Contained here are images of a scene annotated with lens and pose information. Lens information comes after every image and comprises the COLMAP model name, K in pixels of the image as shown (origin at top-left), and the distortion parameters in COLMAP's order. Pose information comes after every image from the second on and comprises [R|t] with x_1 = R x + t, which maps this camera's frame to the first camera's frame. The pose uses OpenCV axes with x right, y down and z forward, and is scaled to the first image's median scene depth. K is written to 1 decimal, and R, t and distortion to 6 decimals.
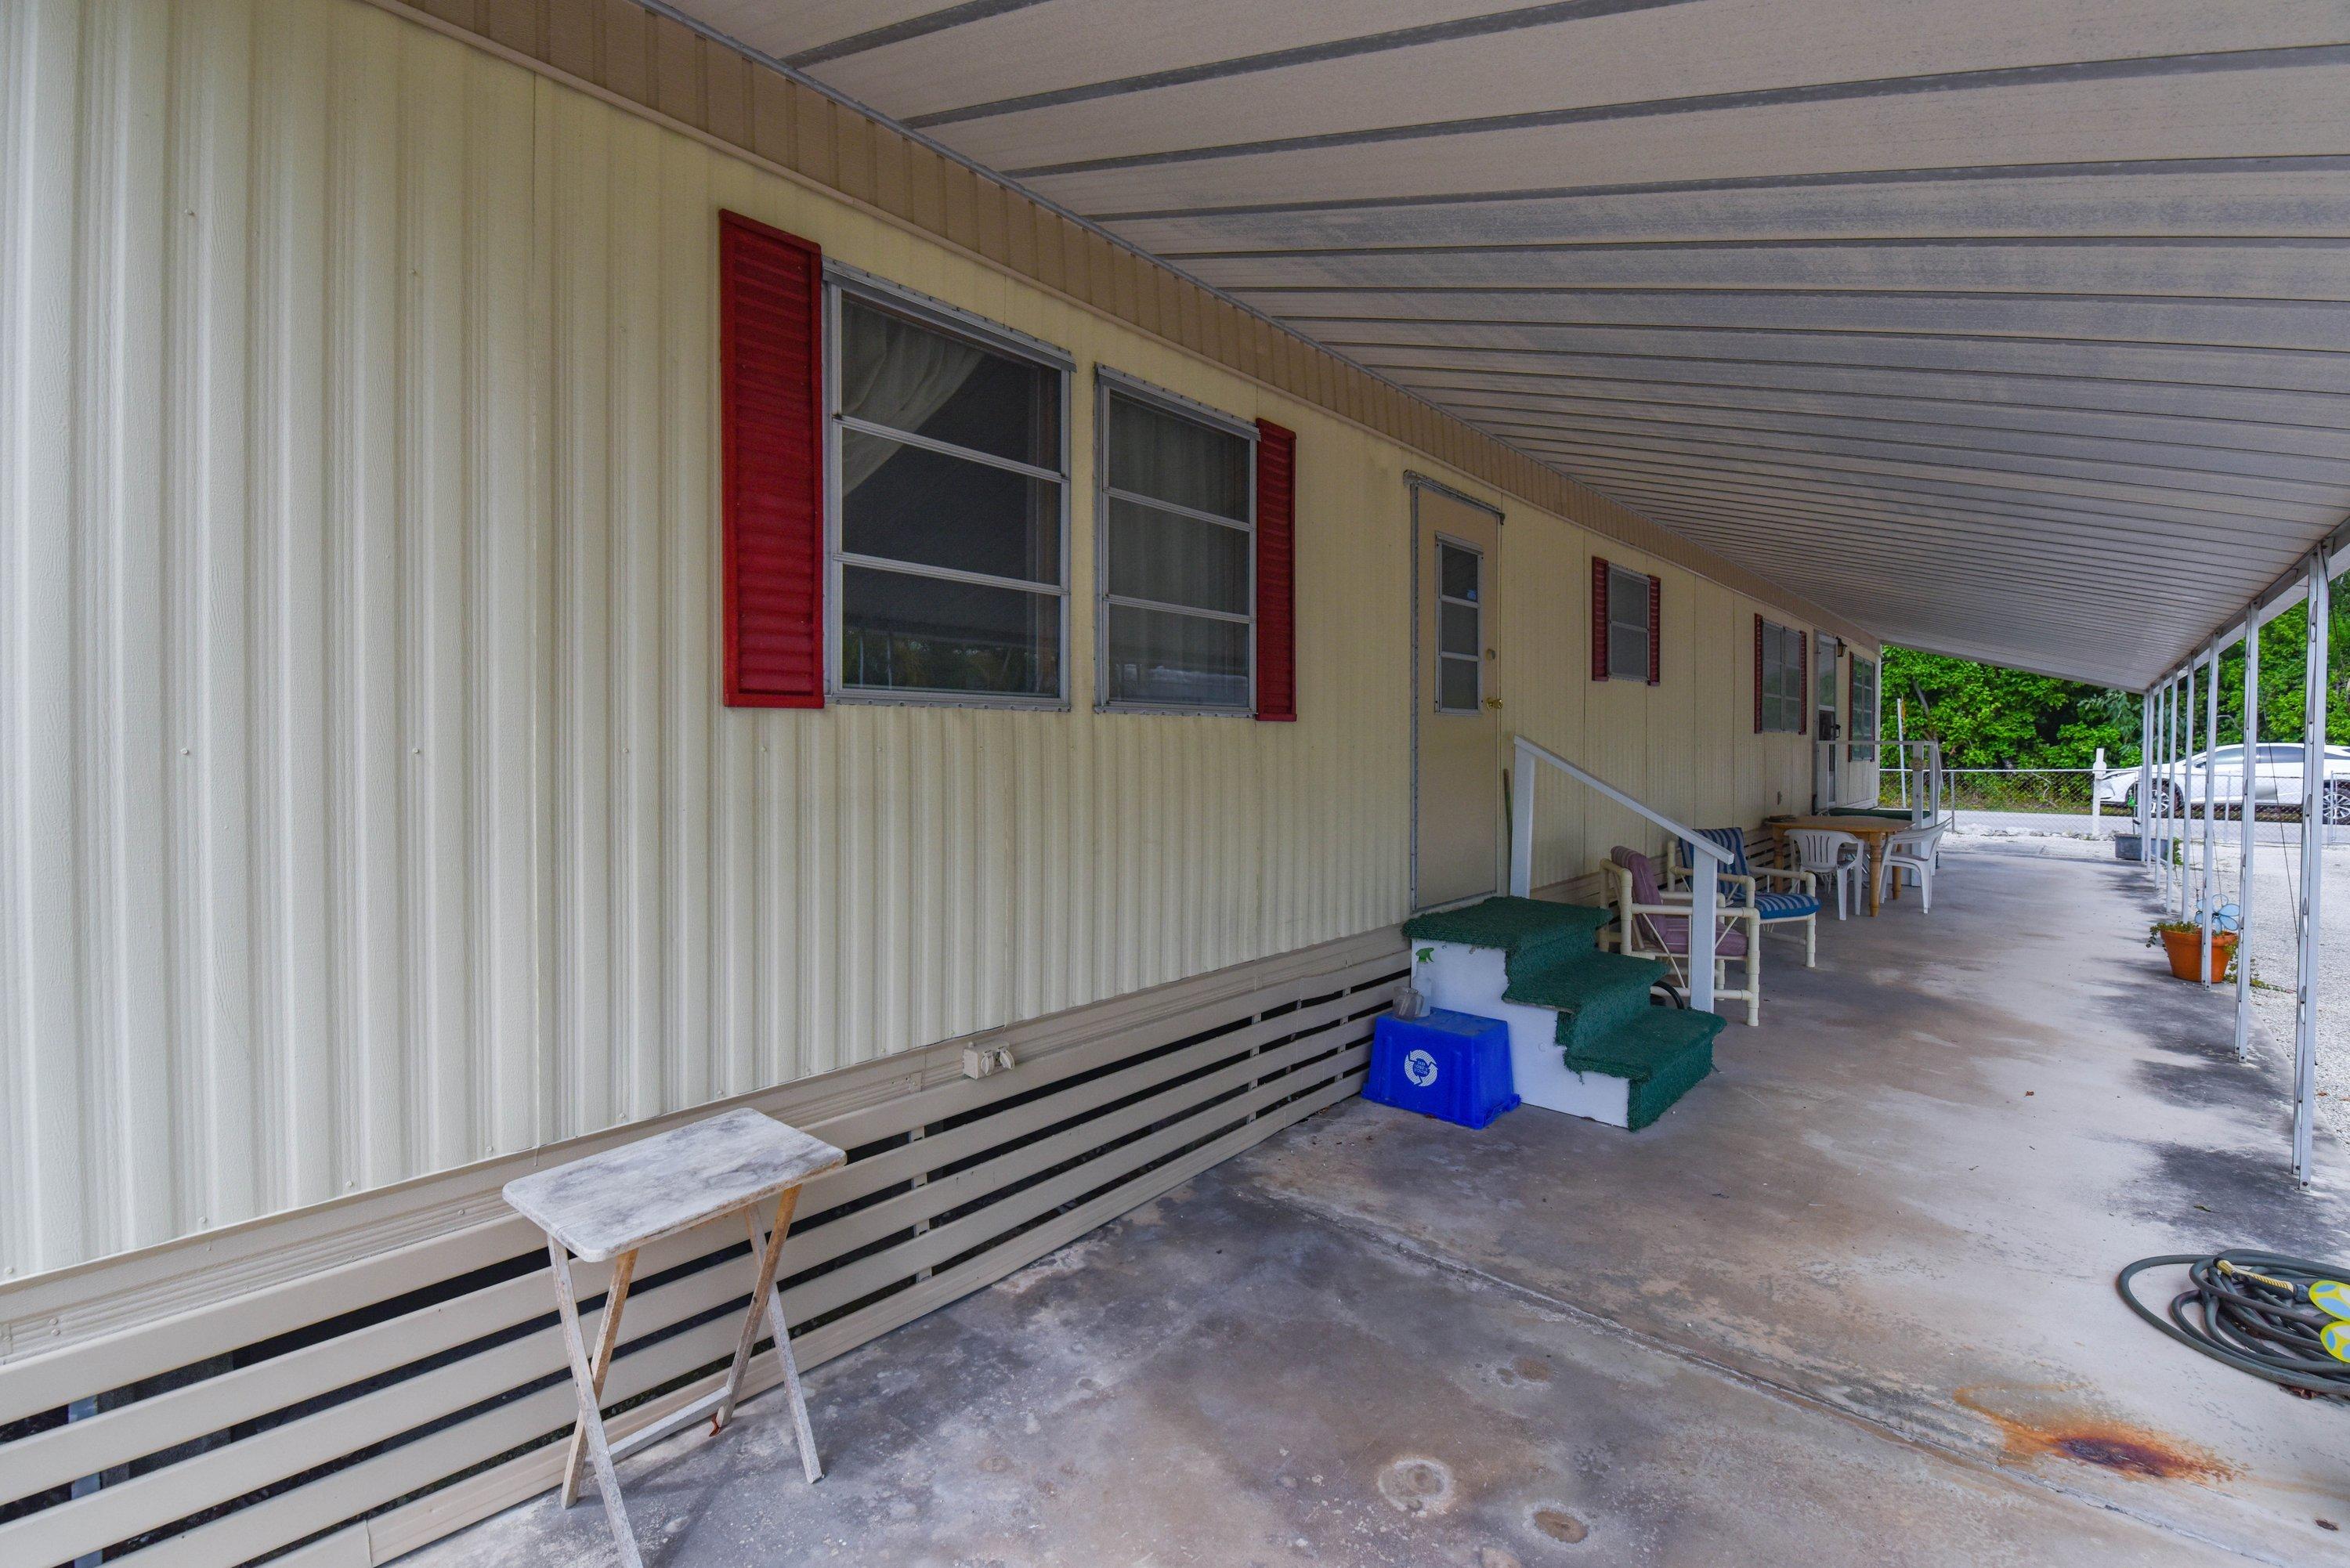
lens RADIAL K [[1049.6, 0, 1176.4], [0, 1049.6, 761.4], [0, 0, 1]] dist [-0.003378, -0.010896]
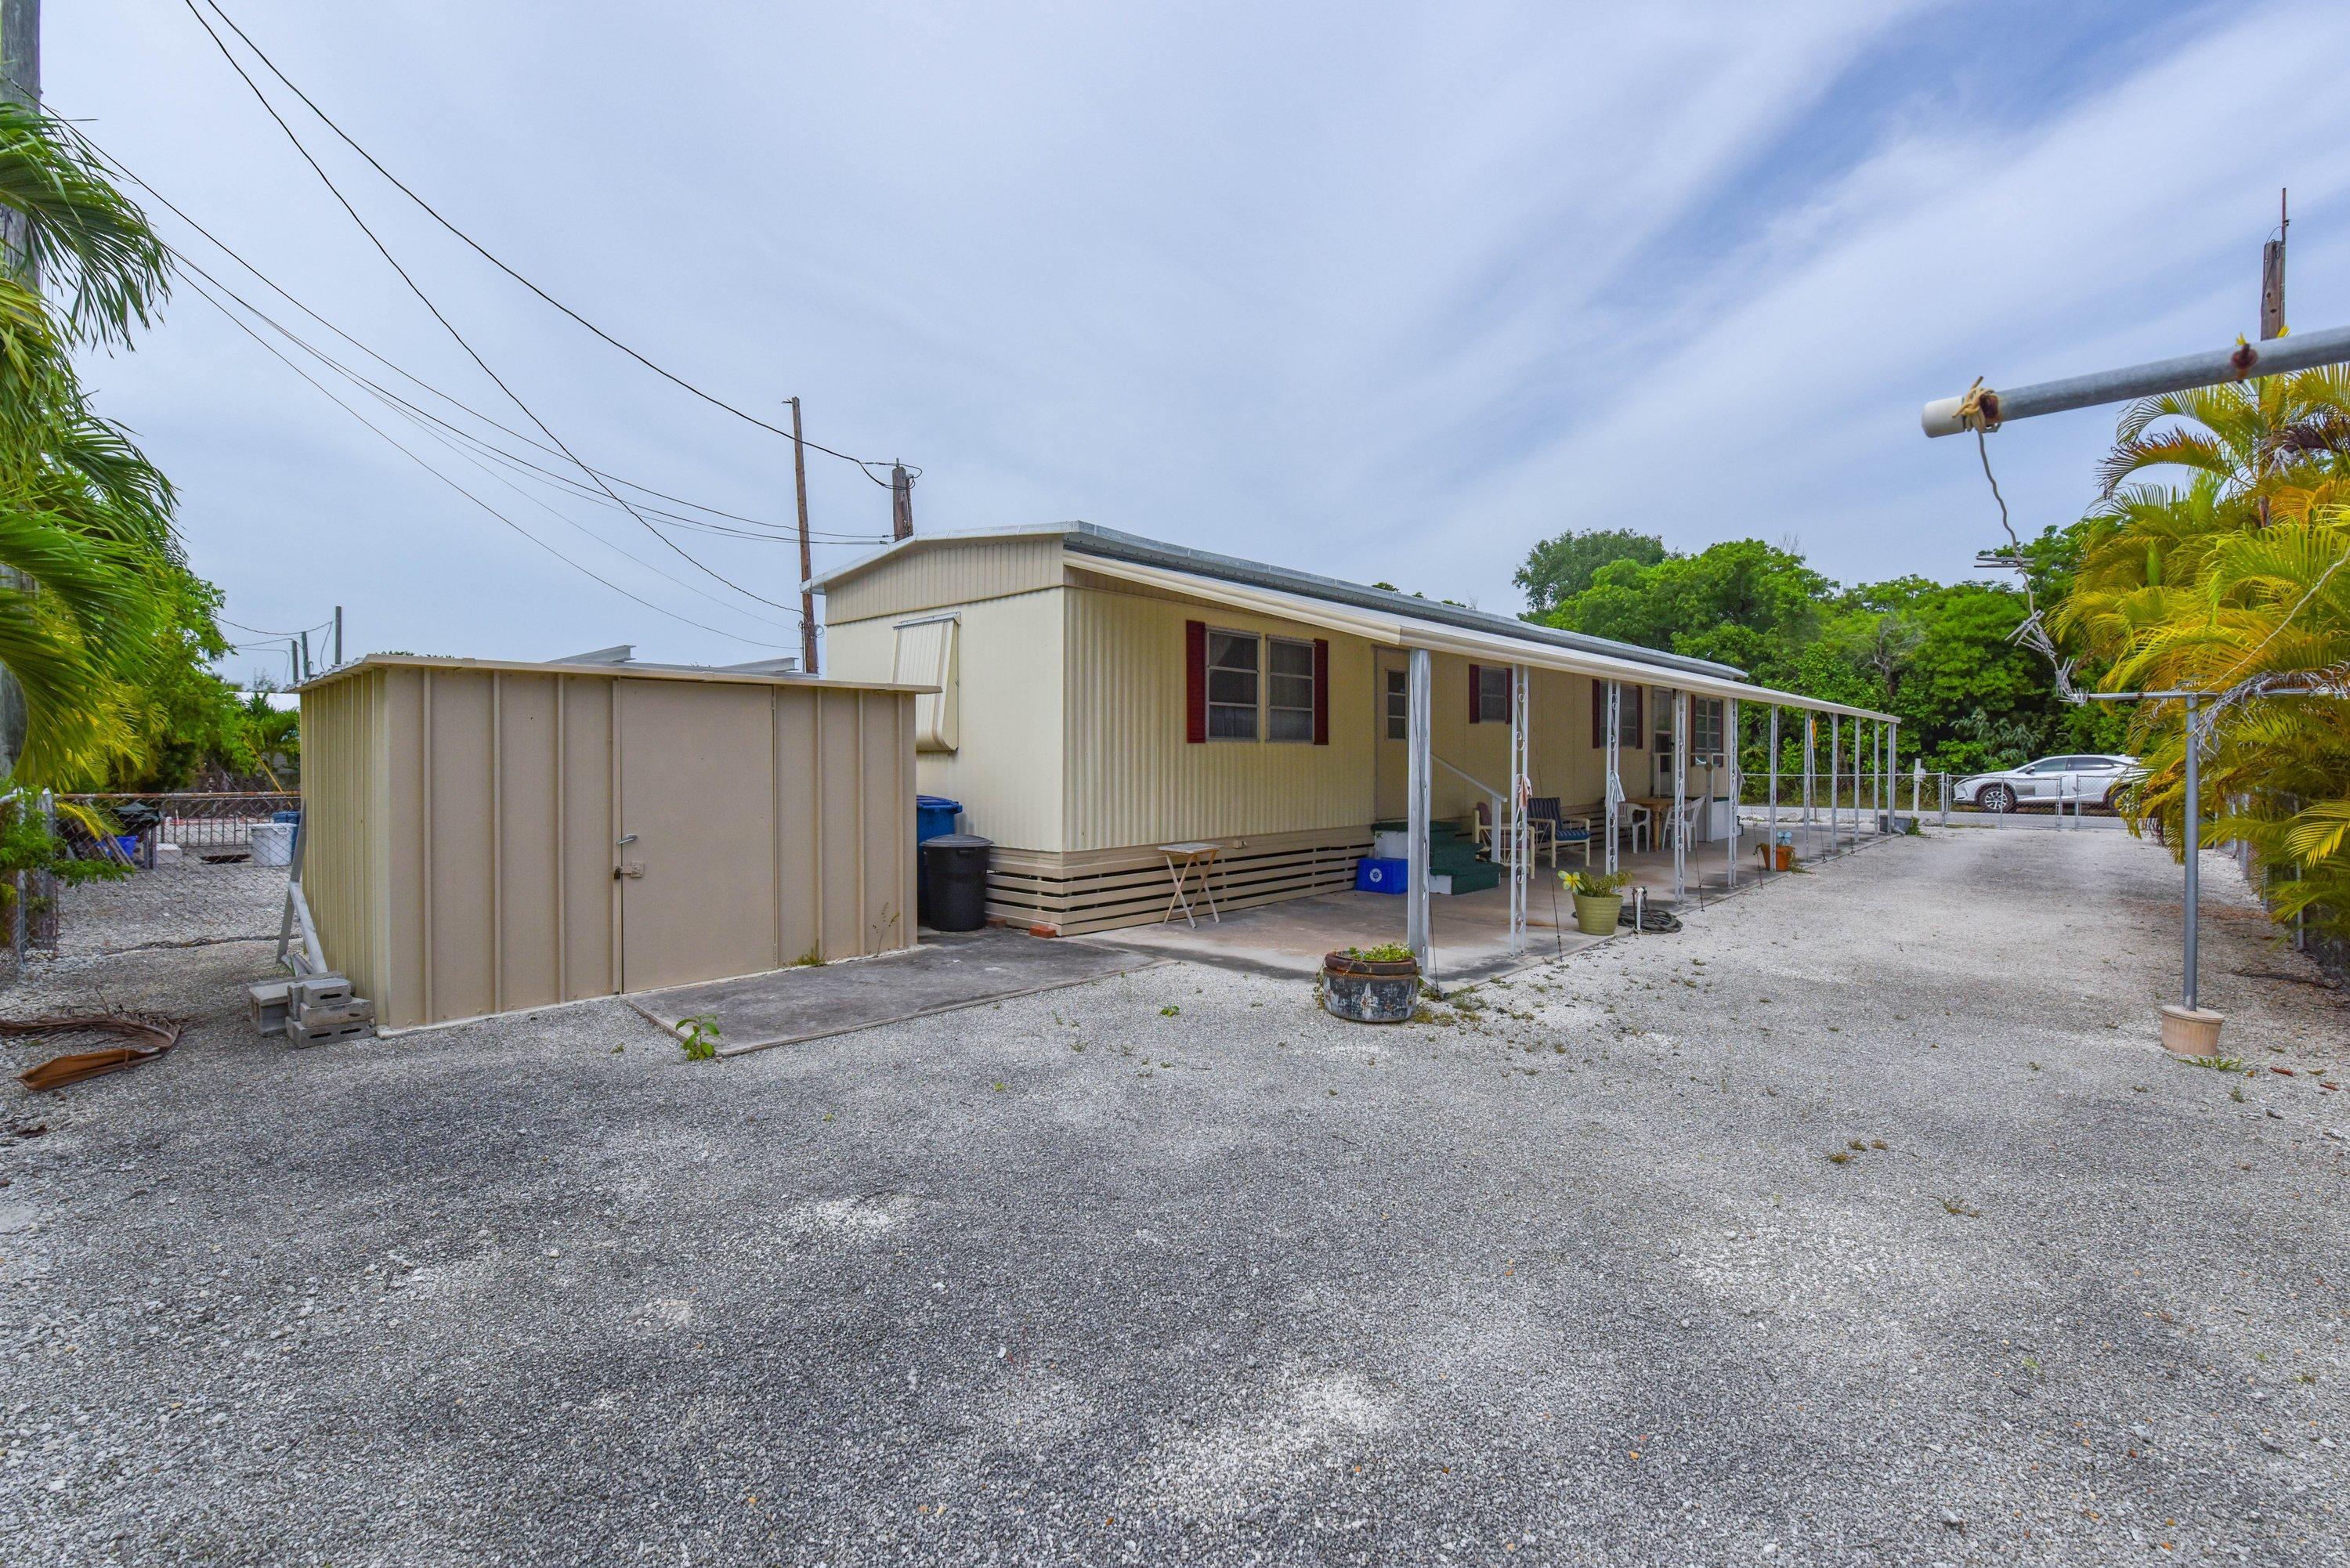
lens RADIAL K [[1049.6, 0, 1176.4], [0, 1049.6, 761.4], [0, 0, 1]] dist [-0.003378, -0.010896]
pose [[0.999675, 0.000107, -0.025487, -0.217796], [-0.000437, 0.999916, -0.012946, 0.042396], [0.025483, 0.012953, 0.999591, -1.788373]]
